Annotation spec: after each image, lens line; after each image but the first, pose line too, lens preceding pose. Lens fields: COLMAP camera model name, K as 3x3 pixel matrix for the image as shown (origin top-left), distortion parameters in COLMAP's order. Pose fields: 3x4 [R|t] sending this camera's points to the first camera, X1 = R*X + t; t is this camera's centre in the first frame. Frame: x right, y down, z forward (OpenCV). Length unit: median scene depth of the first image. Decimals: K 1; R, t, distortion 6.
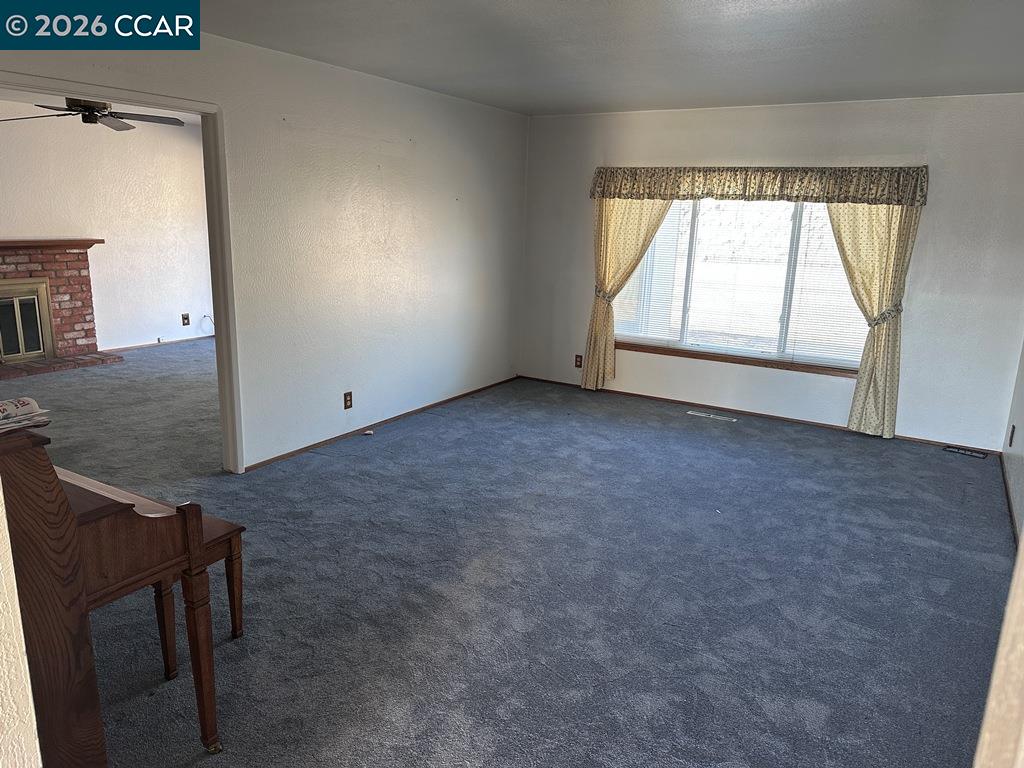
lens RADIAL K [[710.3, 0, 504.2], [0, 710.3, 381.2], [0, 0, 1]] dist [0.062711, -0.070647]
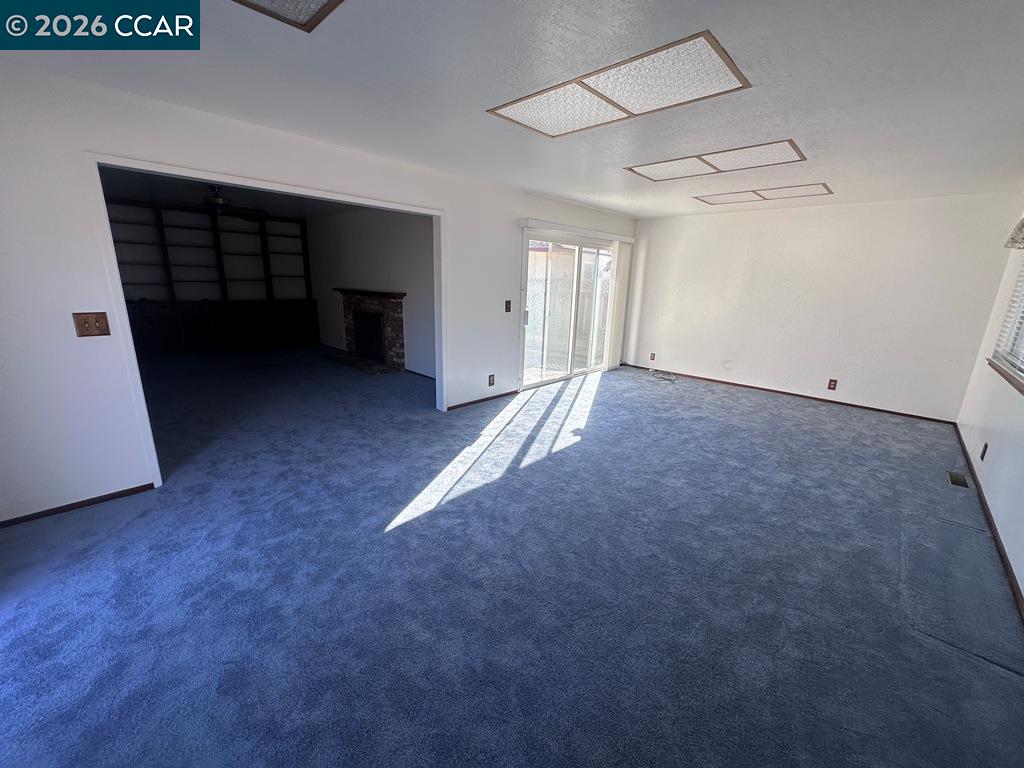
lens RADIAL K [[409.2, 0, 512.9], [0, 409.2, 384.8], [0, 0, 1]] dist [-0.005640, 0.001177]
pose [[-0.238921, 0.241849, -0.940439, 0.295294], [-0.222103, 0.929203, 0.295385, -0.513909], [0.945297, 0.279448, -0.168291, 2.270743]]
